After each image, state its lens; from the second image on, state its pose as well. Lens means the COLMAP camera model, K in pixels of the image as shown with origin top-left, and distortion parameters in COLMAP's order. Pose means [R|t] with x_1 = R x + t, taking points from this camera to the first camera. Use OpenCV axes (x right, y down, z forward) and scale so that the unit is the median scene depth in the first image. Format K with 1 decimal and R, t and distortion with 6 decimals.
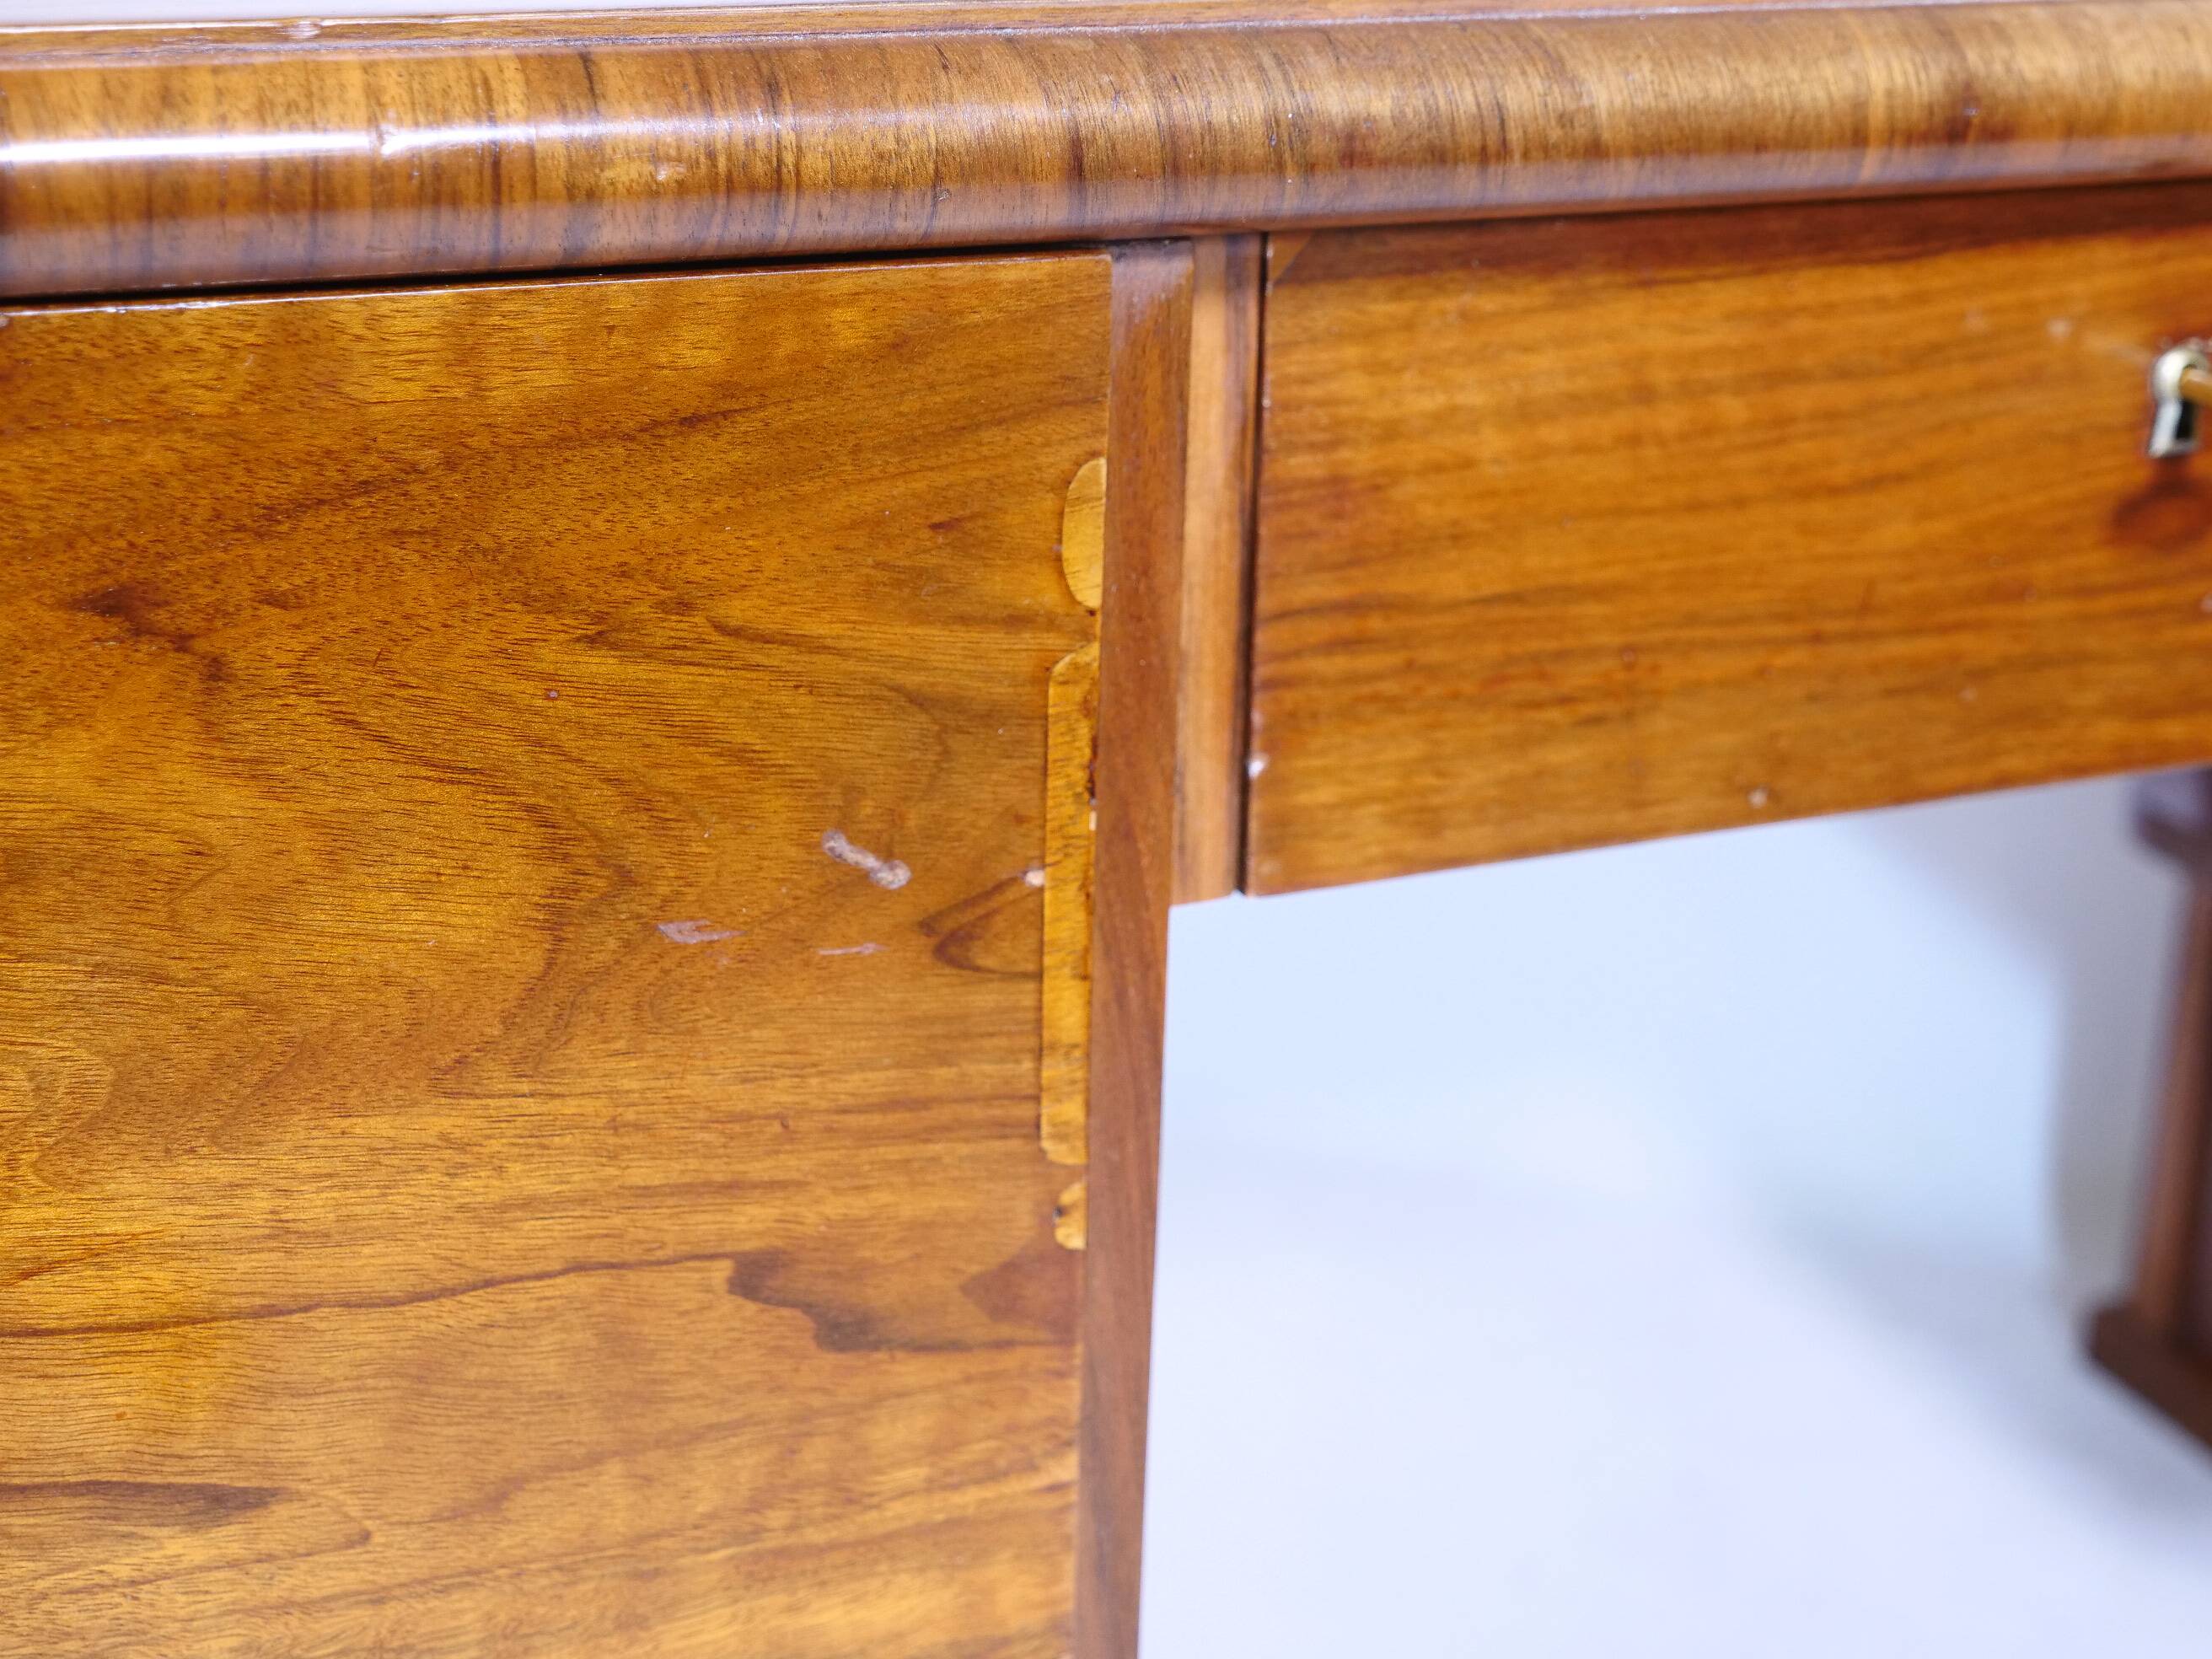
lens RADIAL K [[3323.5, 0, 1050.0], [0, 3323.5, 827.2], [0, 0, 1]] dist [-0.000802, -0.004649]
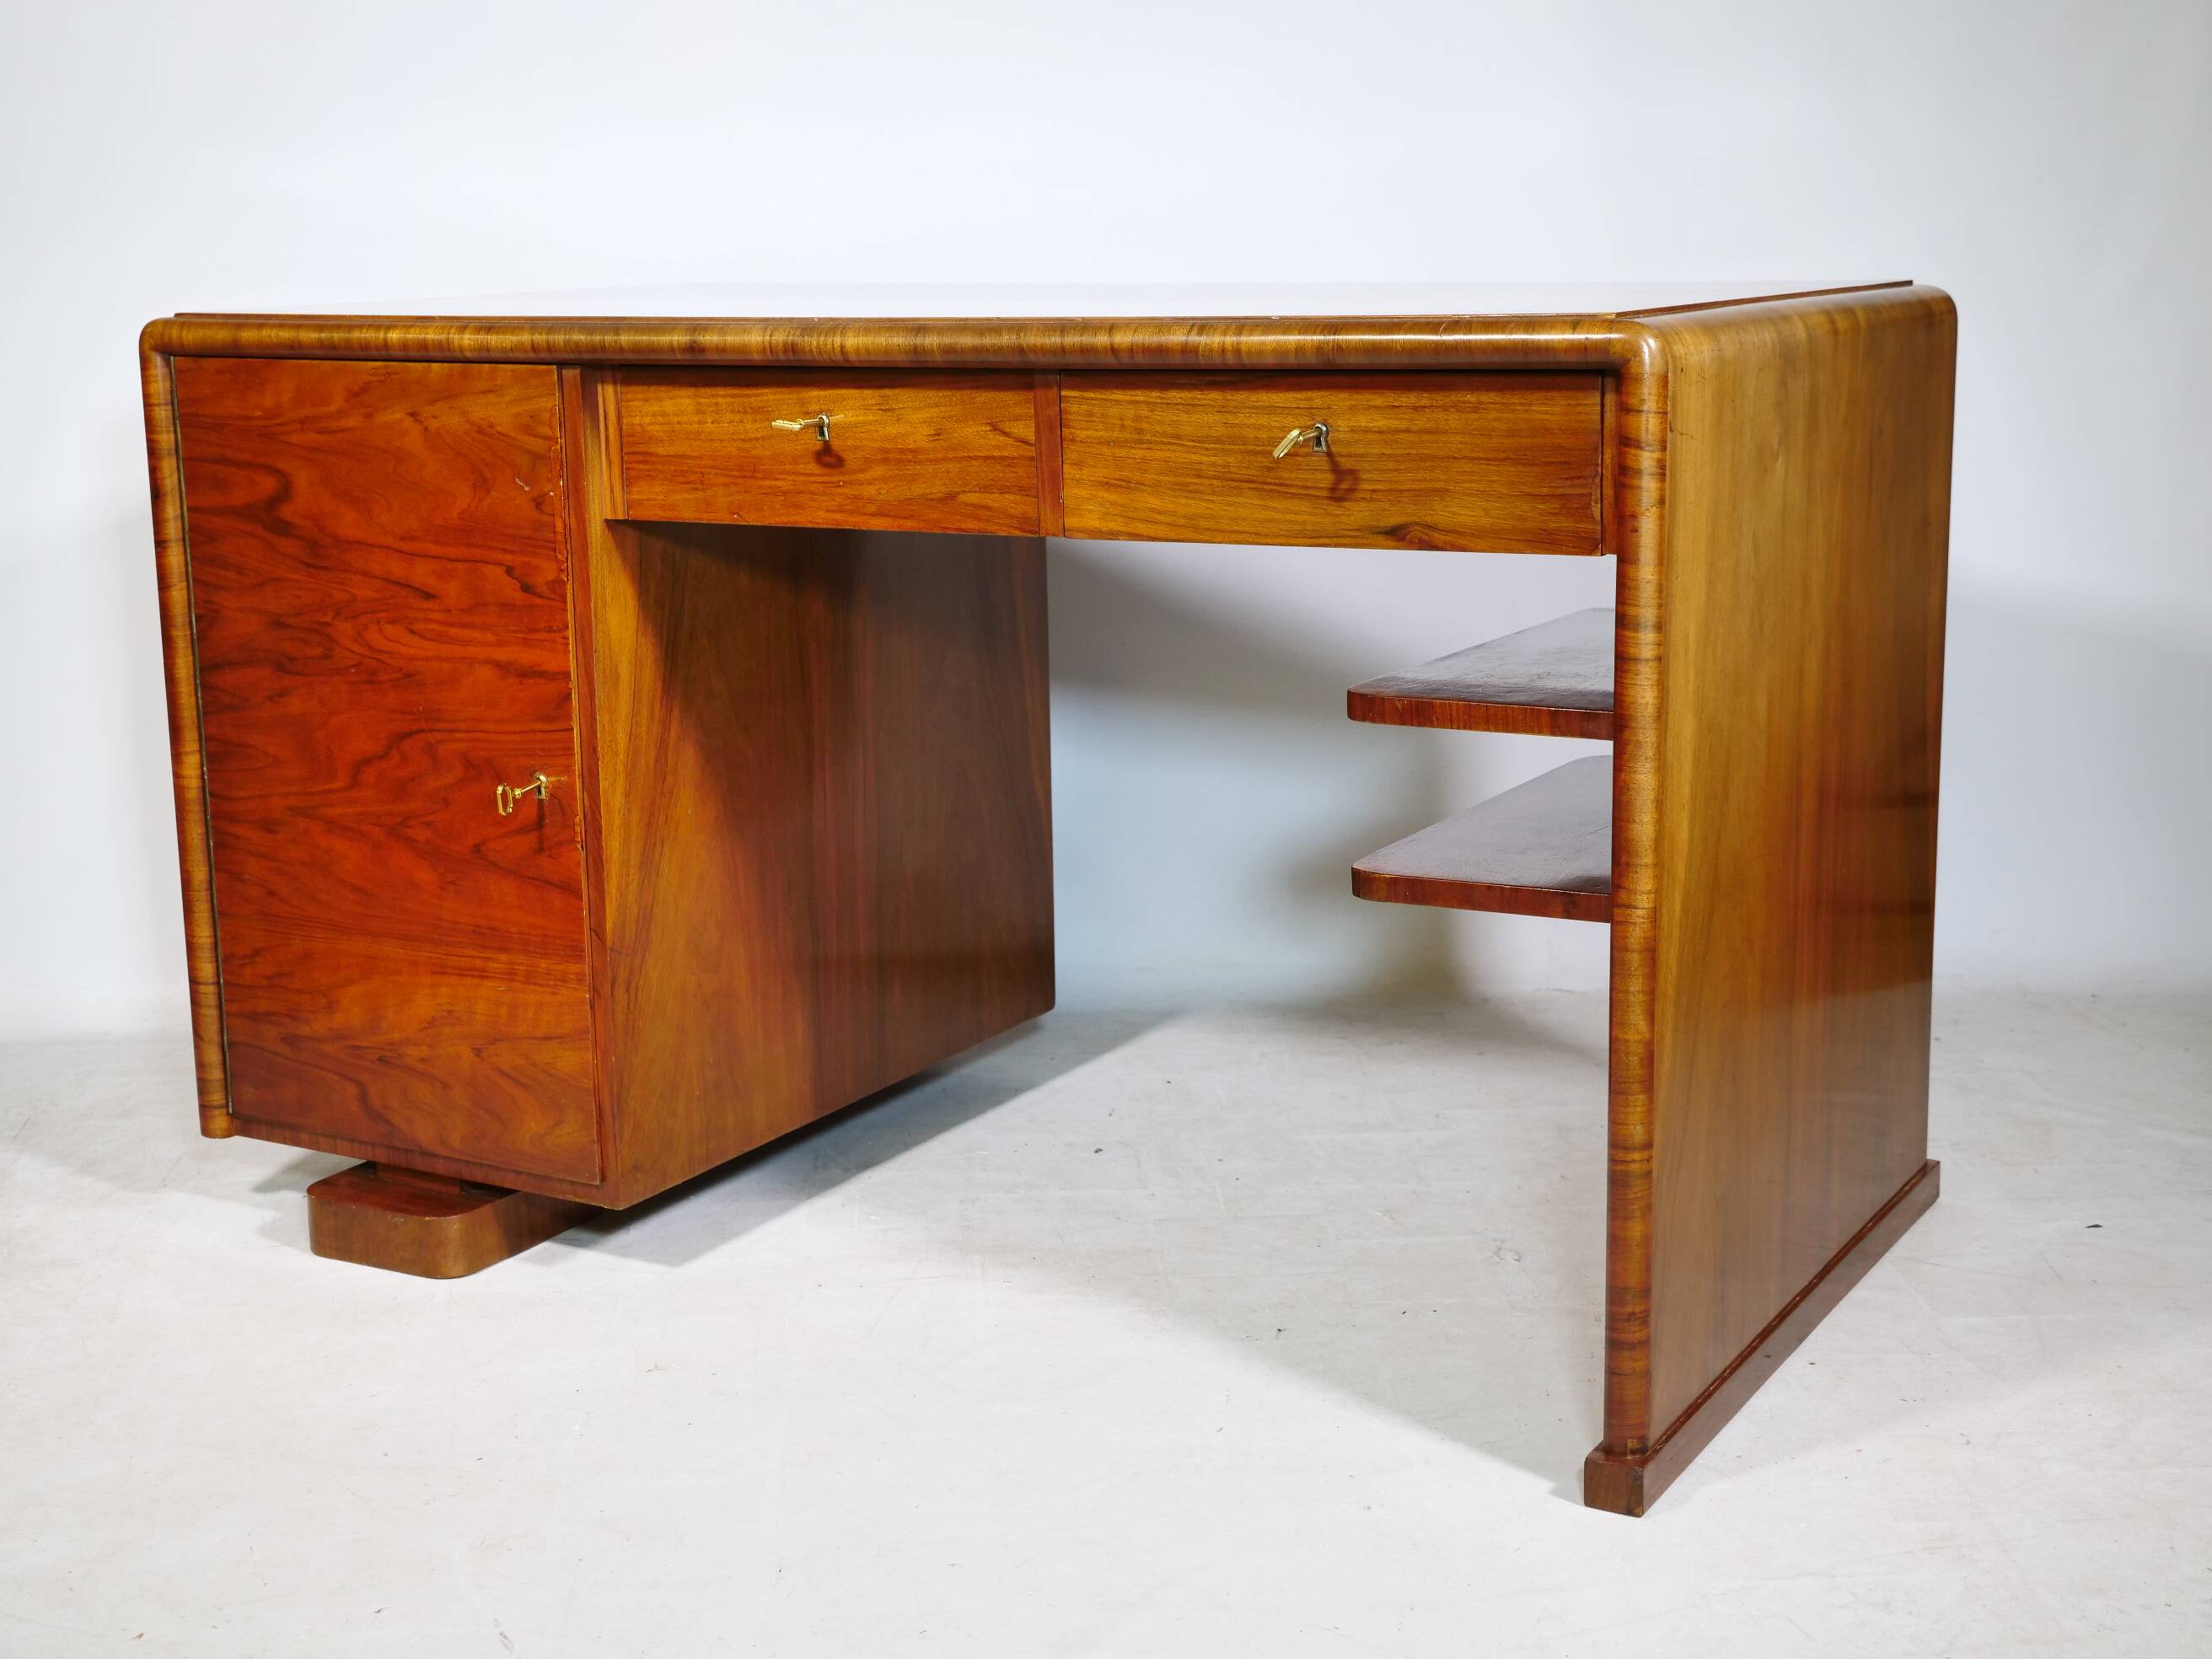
lens RADIAL K [[3073.4, 0, 1106.0], [0, 3073.4, 829.5], [0, 0, 1]] dist [-0.005437, 0.003025]
pose [[0.630563, 0.123330, -0.766277, 4.025315], [-0.251076, 0.966621, -0.051034, 0.518122], [0.734405, 0.224574, 0.640481, -1.189866]]
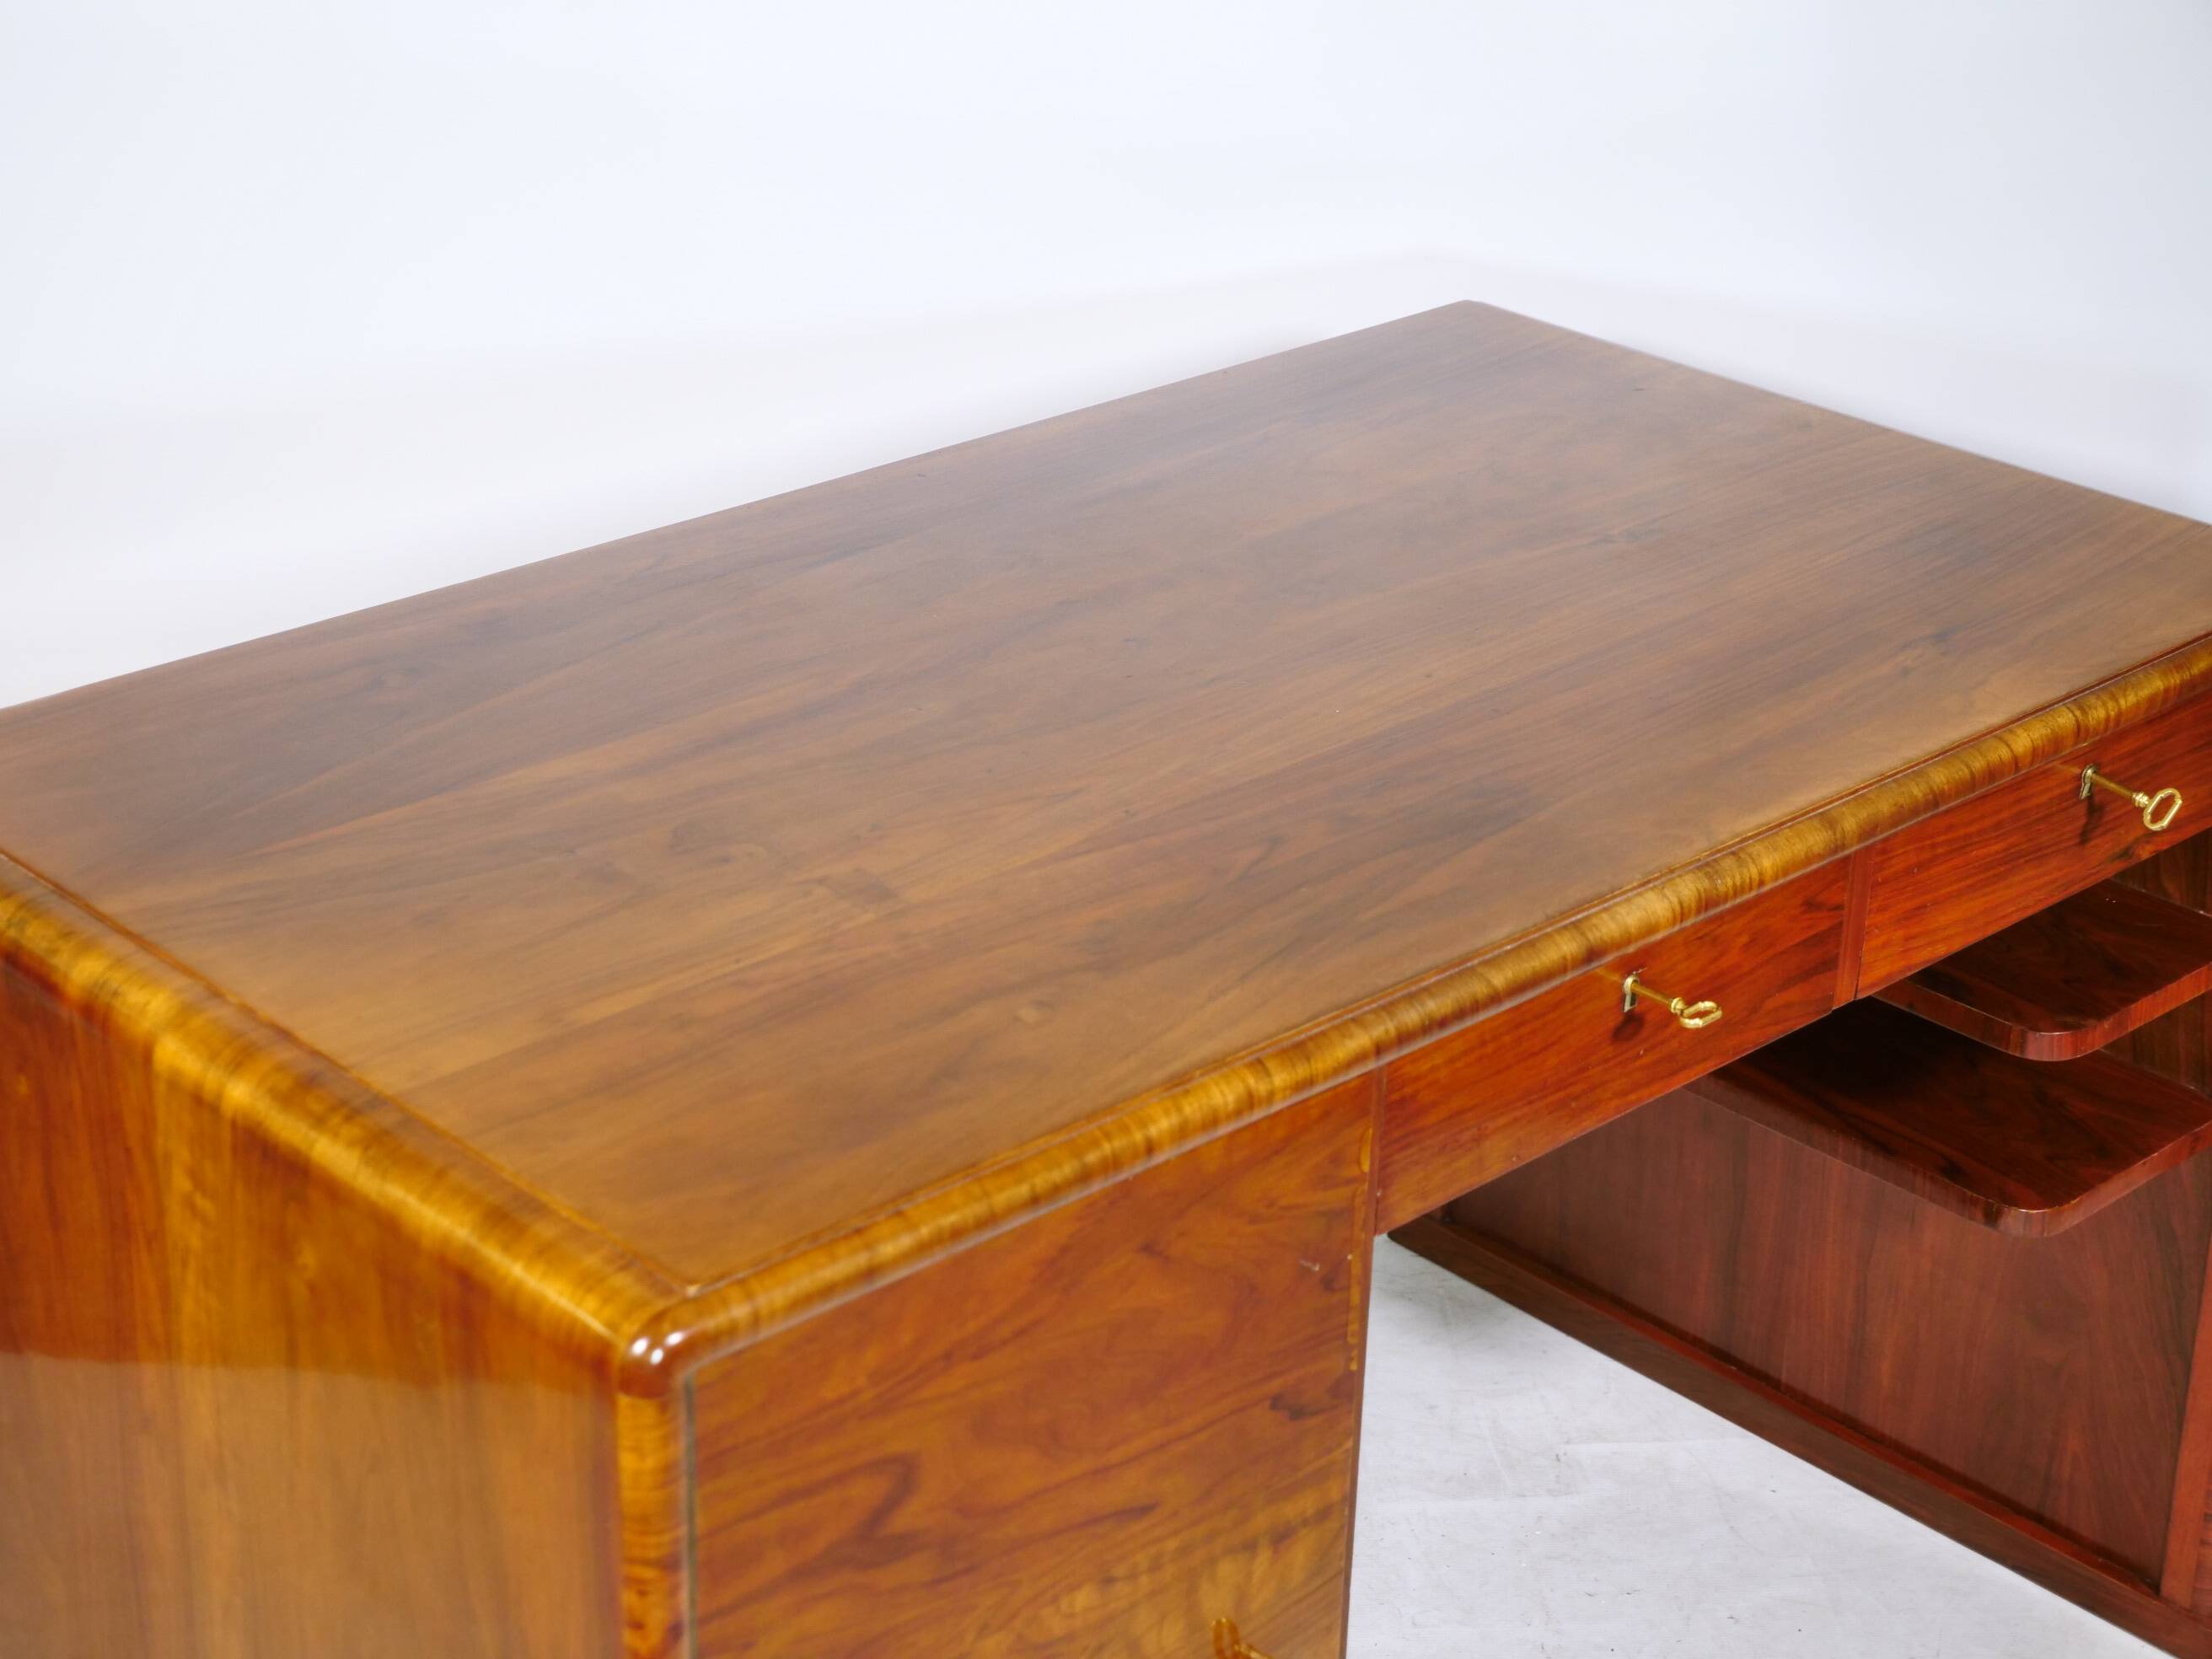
lens RADIAL K [[3992.0, 0, 1106.0], [0, 3992.0, 829.5], [0, 0, 1]] dist [0.055924, 0.289695]
pose [[0.930834, -0.152042, 0.332313, -1.358961], [0.127652, 0.987338, 0.094171, -0.739364], [-0.342424, -0.045237, 0.938456, -2.326720]]
